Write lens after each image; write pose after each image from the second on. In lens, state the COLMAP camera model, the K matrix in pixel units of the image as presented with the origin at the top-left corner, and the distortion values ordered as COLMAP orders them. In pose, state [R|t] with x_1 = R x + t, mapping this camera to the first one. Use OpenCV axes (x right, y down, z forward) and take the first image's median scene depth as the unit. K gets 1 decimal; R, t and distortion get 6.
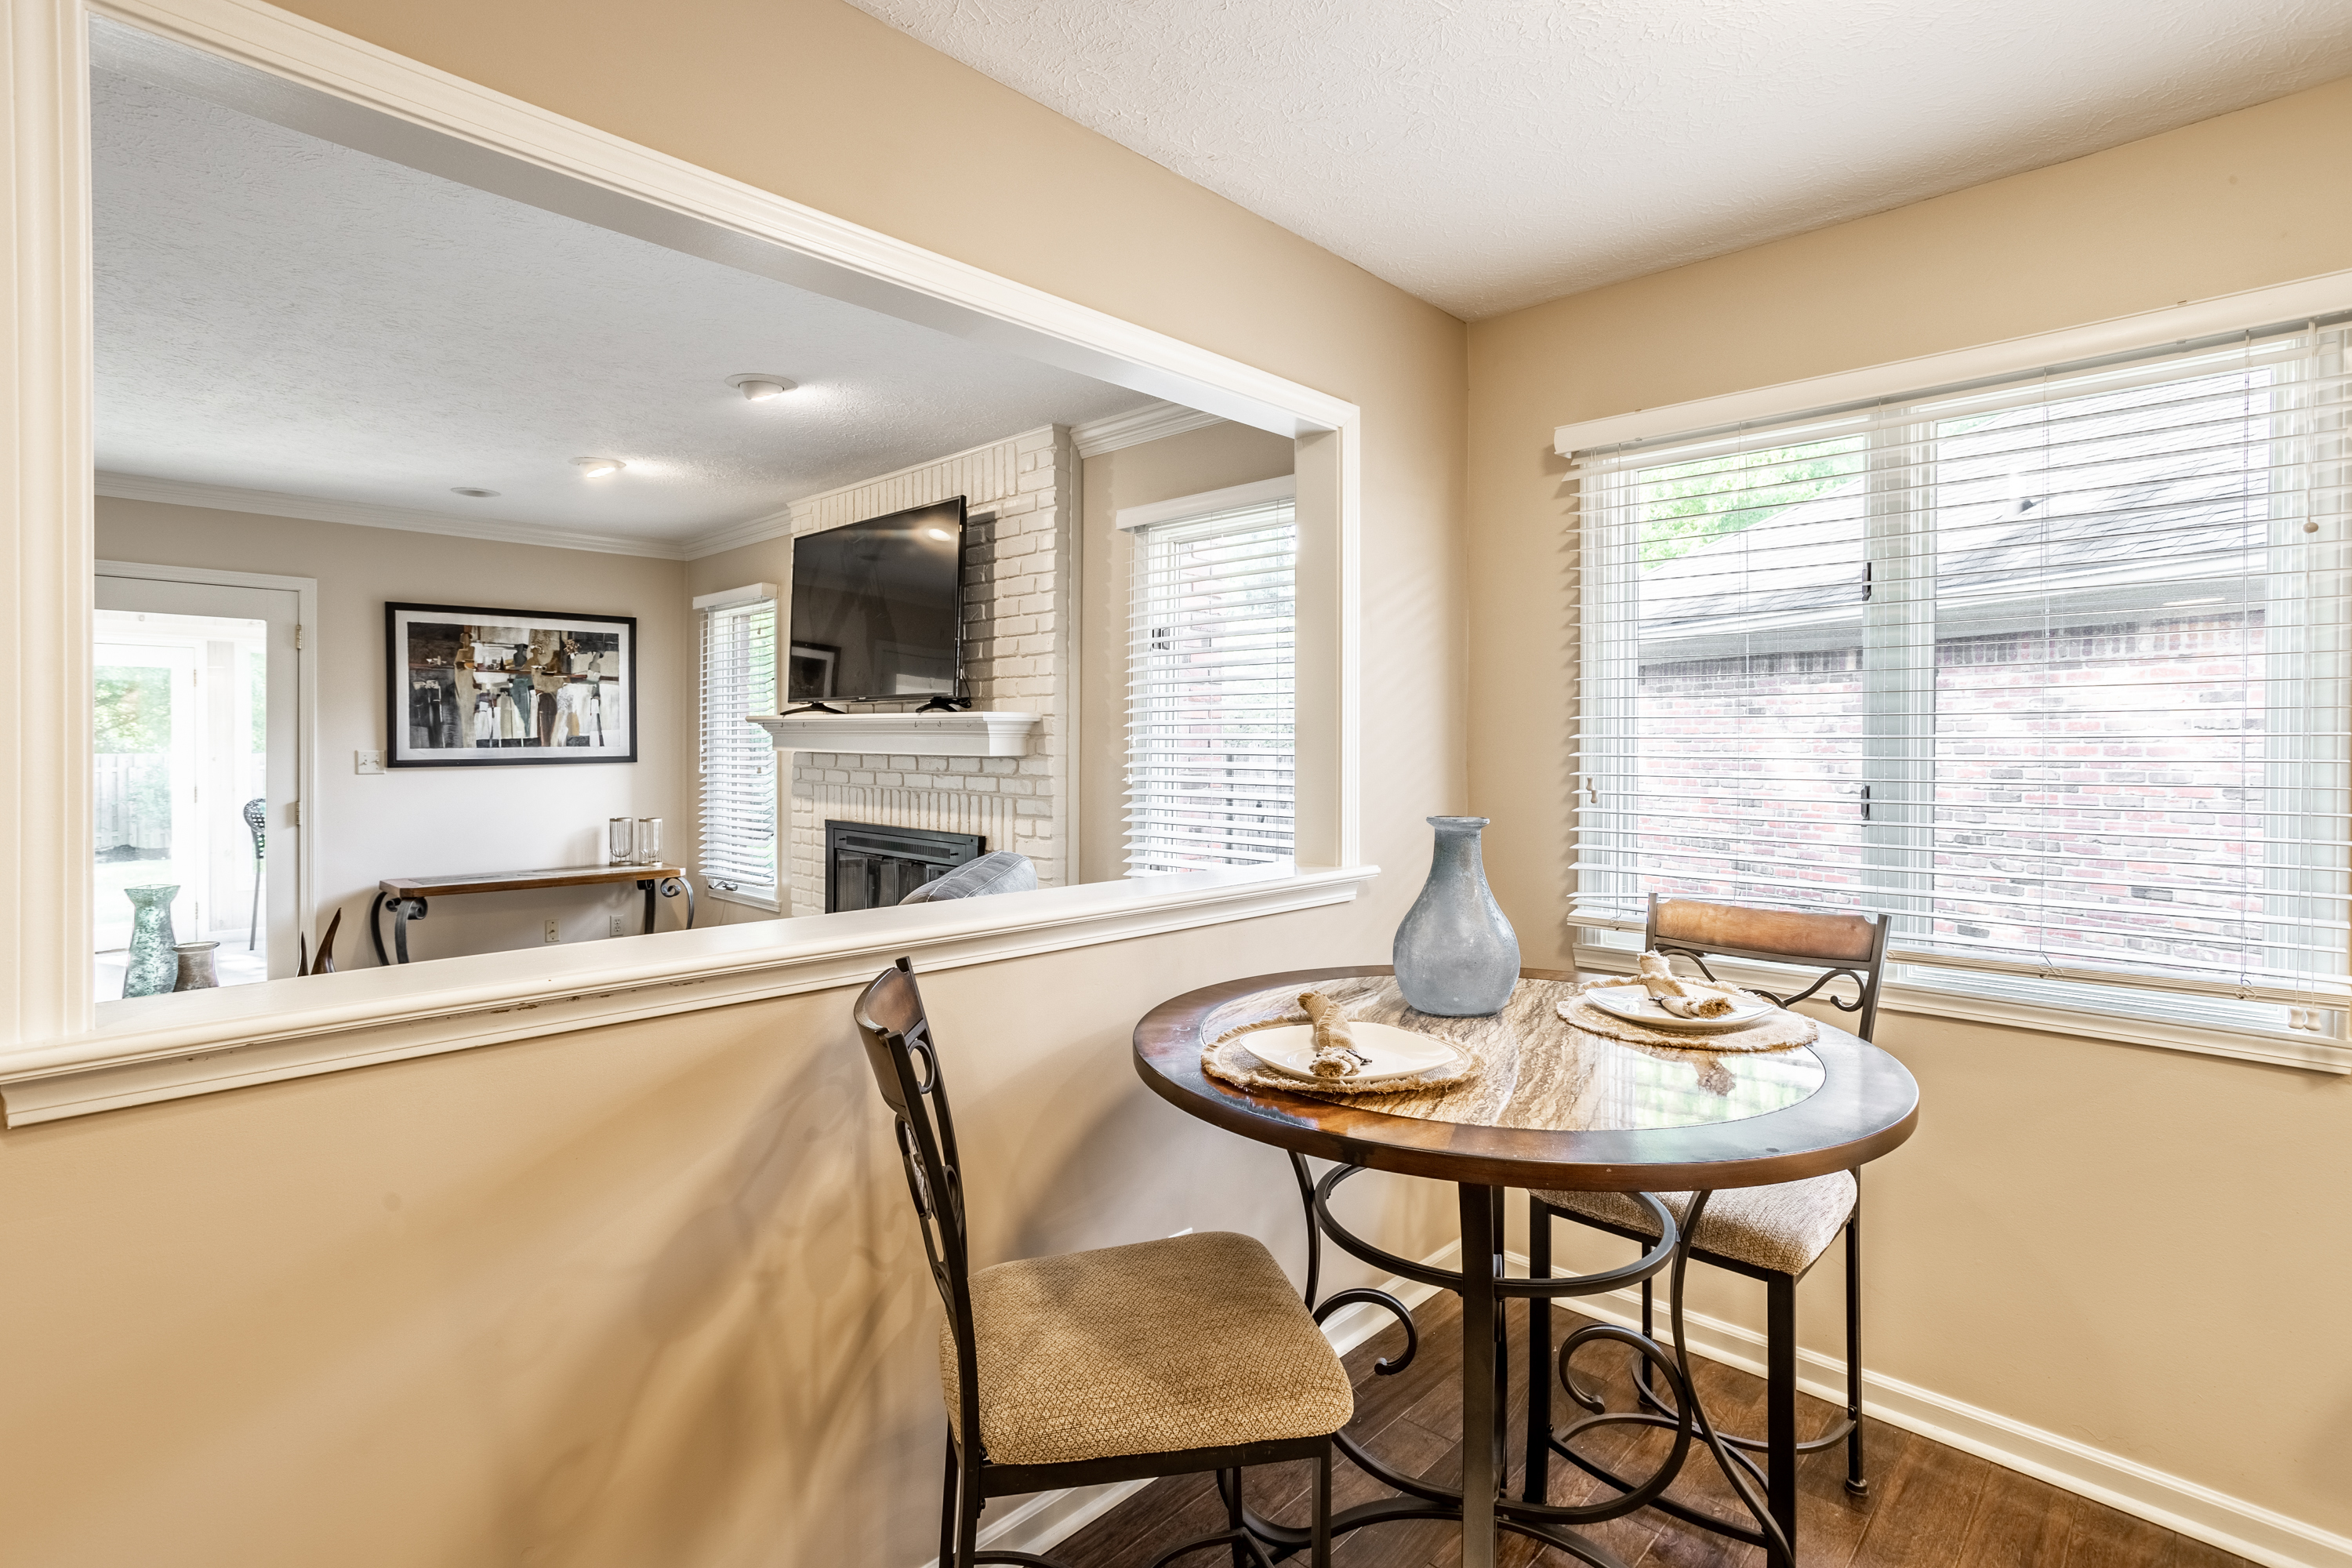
lens RADIAL K [[1163.4, 0, 1175.2], [0, 1163.4, 742.9], [0, 0, 1]] dist [-0.034002, 0.023485]
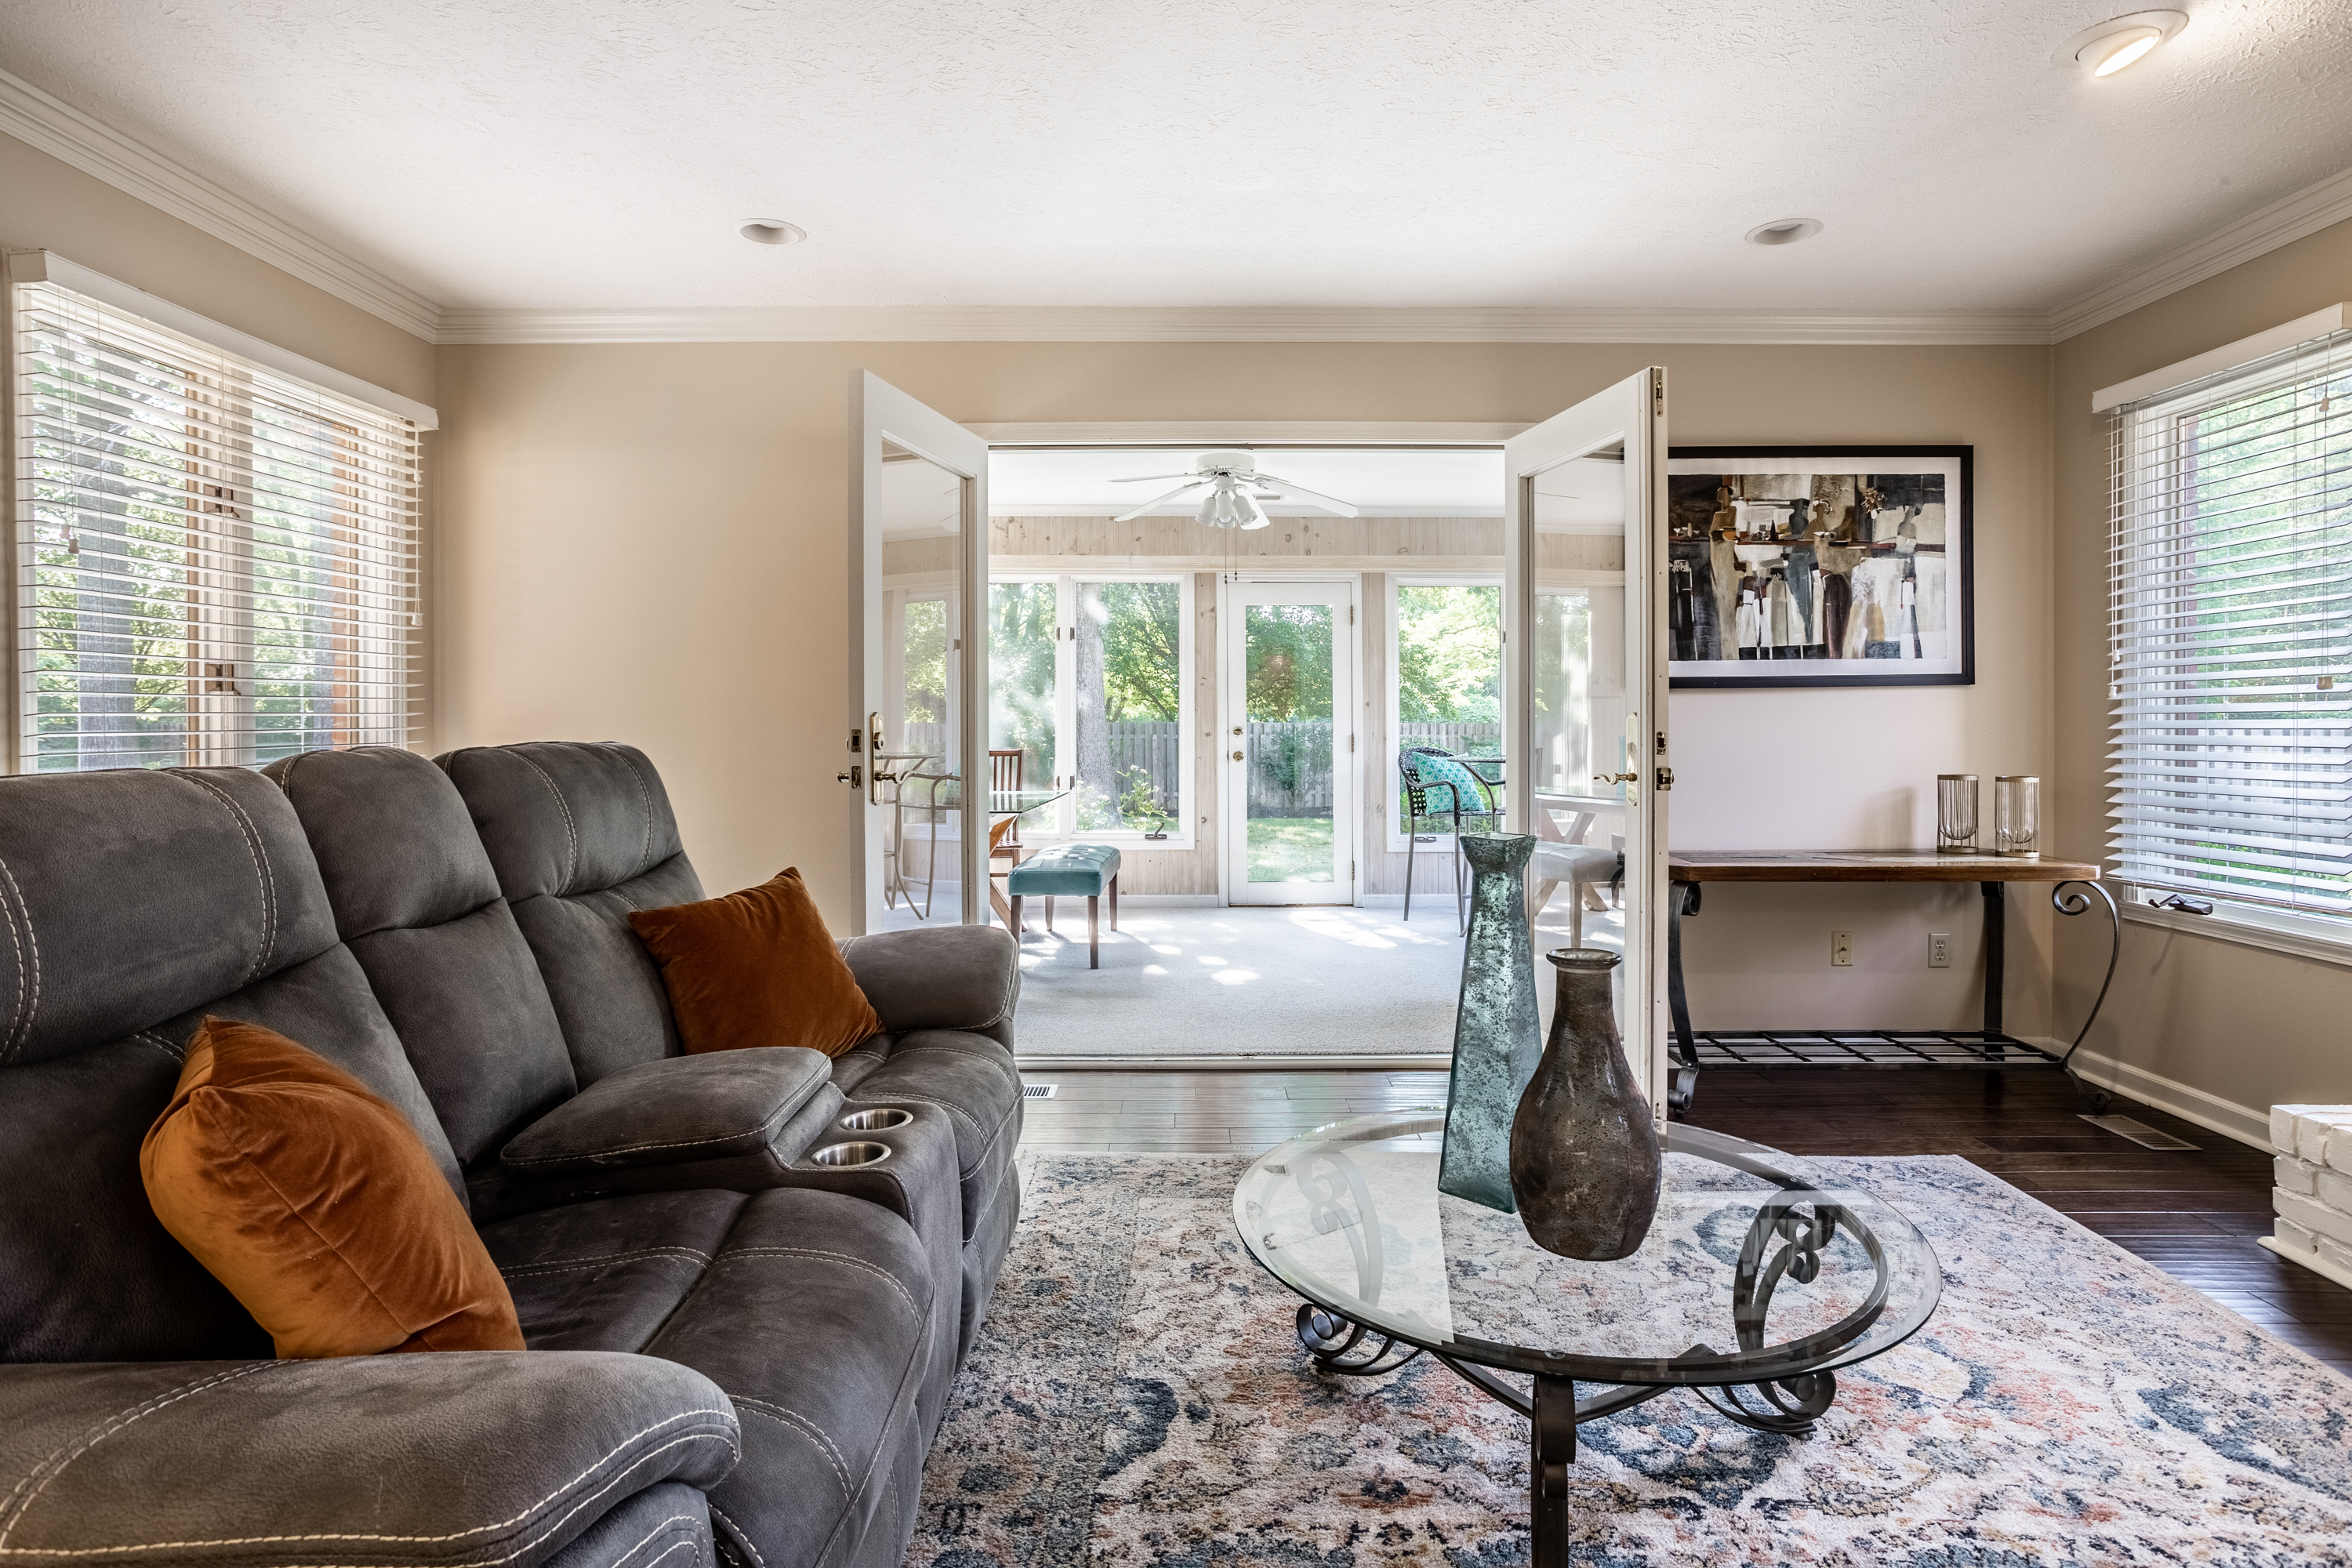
lens RADIAL K [[1263.3, 0, 1183.6], [0, 1263.3, 716.6], [0, 0, 1]] dist [-0.026856, 0.016311]
pose [[0.707660, -0.005380, -0.706533, -0.338586], [0.001191, 0.999979, -0.006422, 0.043004], [0.706552, 0.003703, 0.707651, 0.278133]]
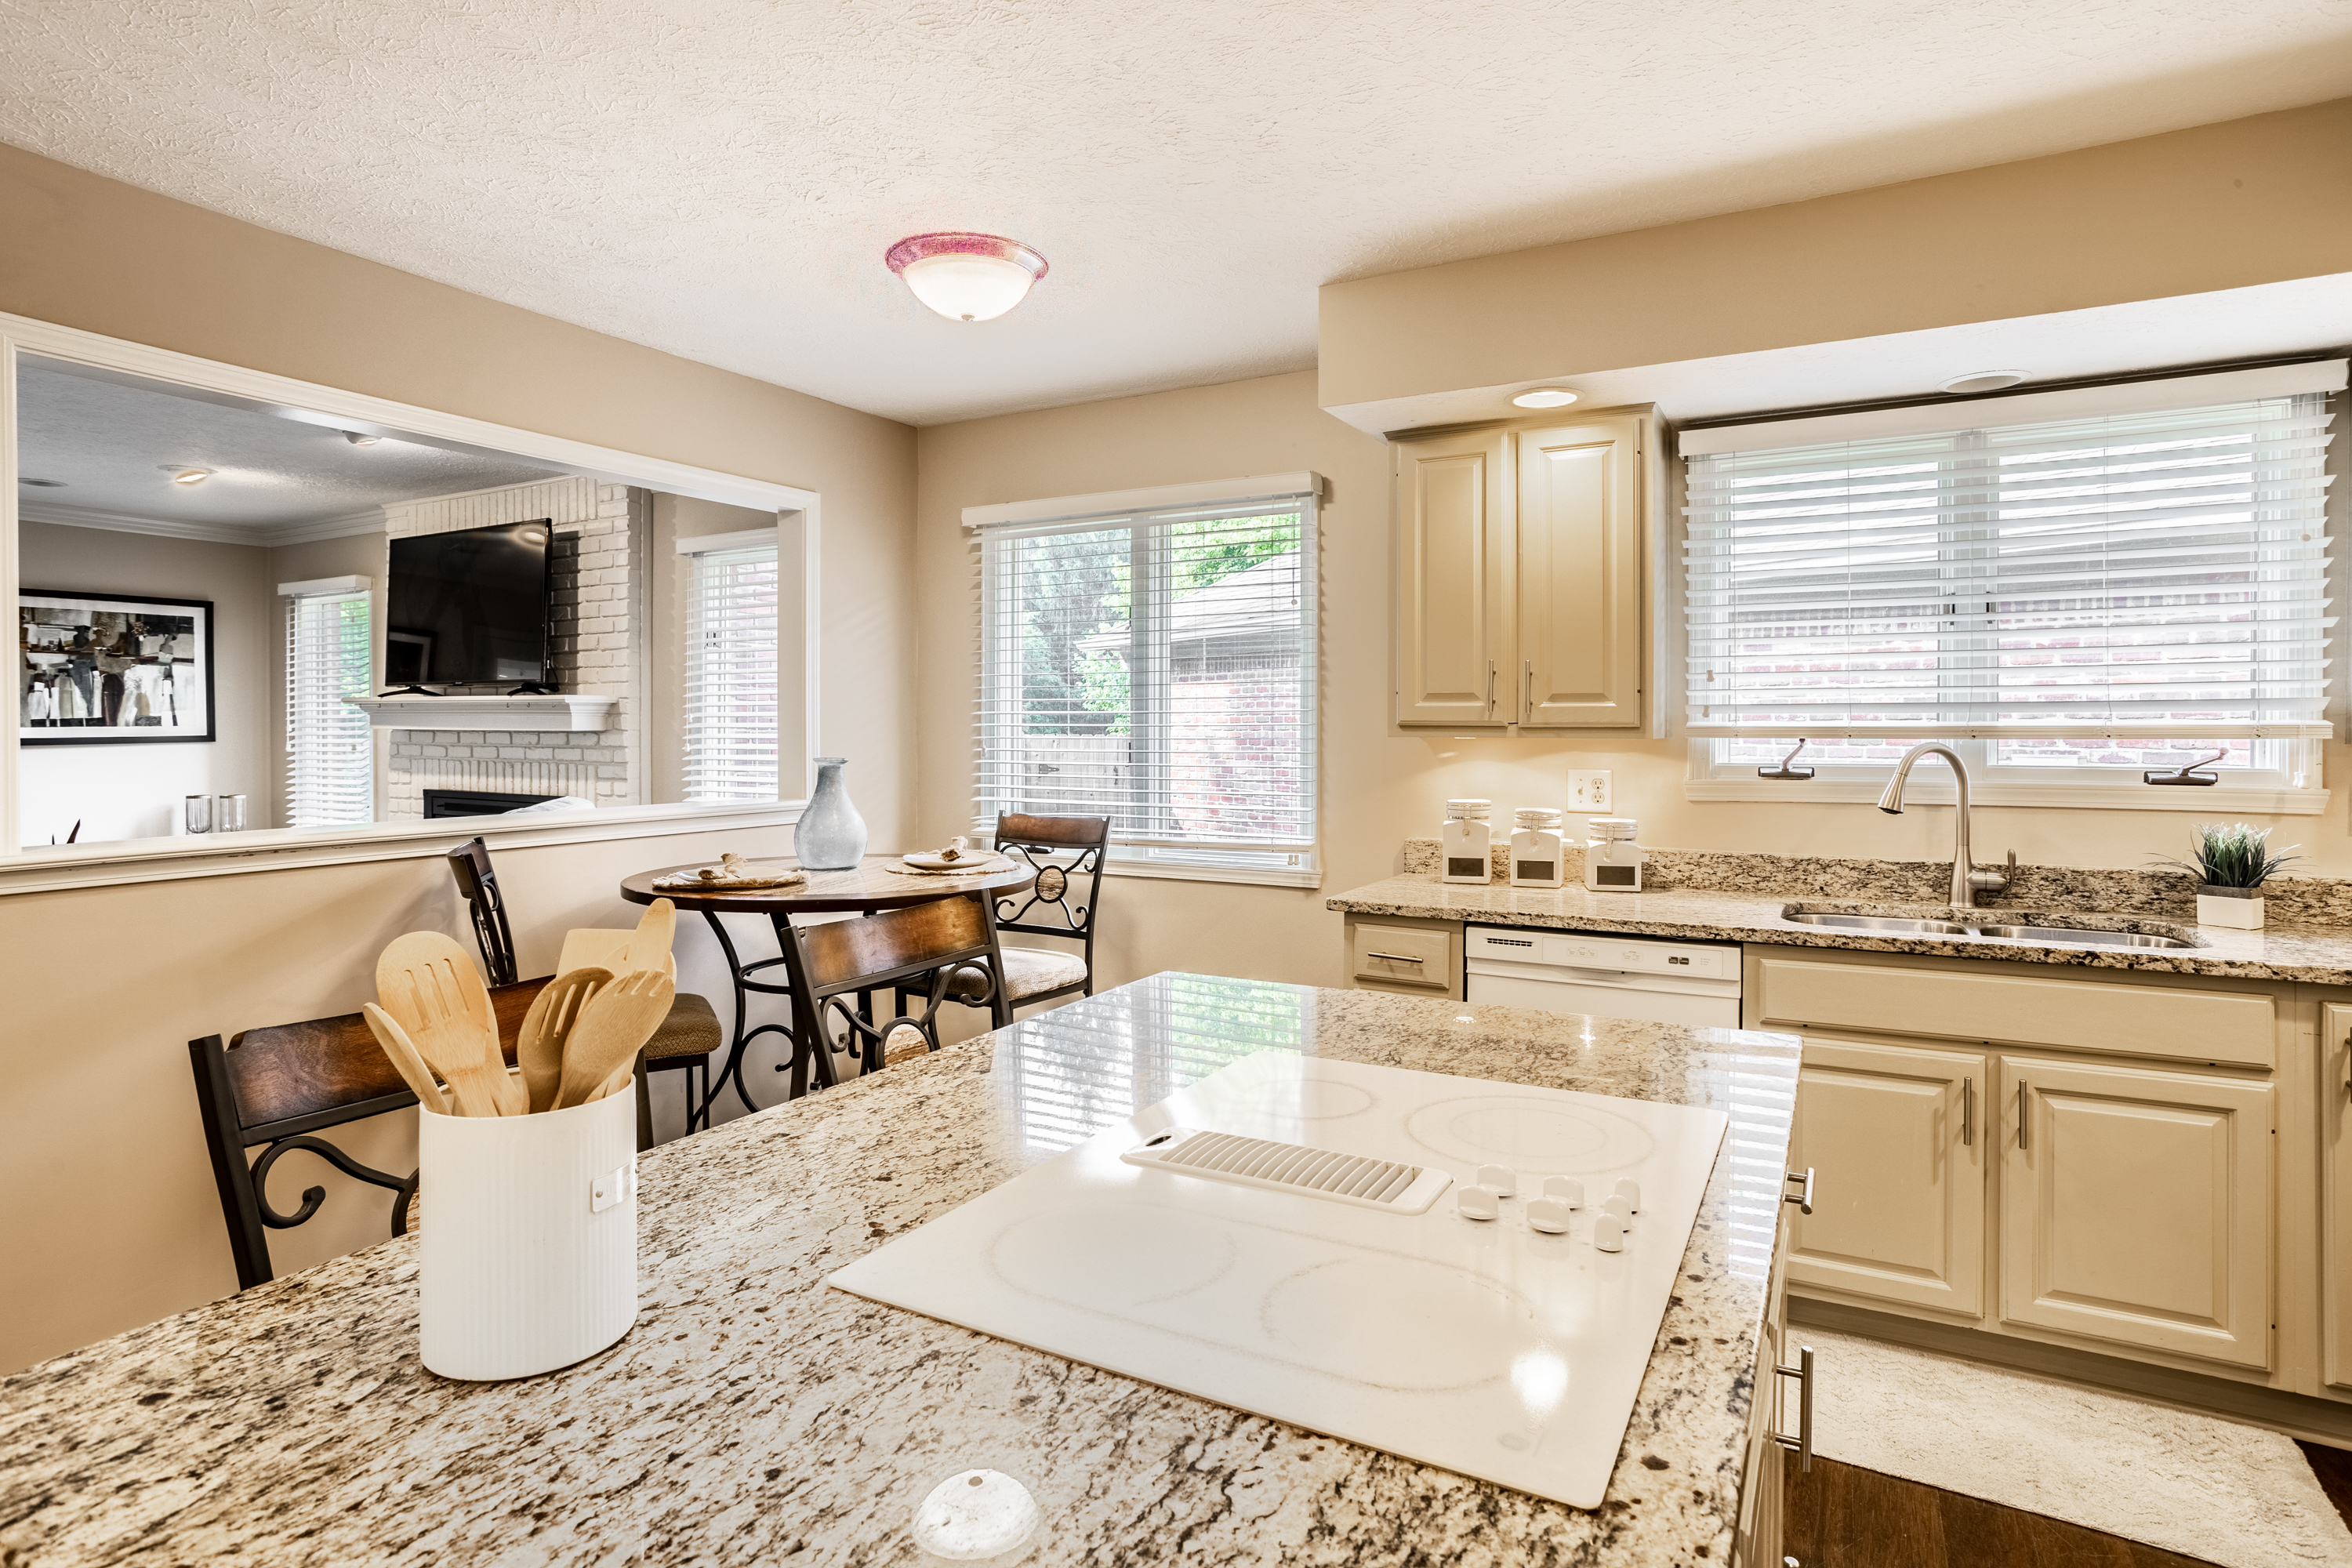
lens RADIAL K [[1207.0, 0, 1193.5], [0, 1207.0, 736.5], [0, 0, 1]] dist [-0.023247, 0.010851]
pose [[0.960600, -0.005387, 0.277881, 0.088979], [0.003100, 0.999958, 0.008669, 0.006354], [-0.277916, -0.007466, 0.960576, -0.306813]]
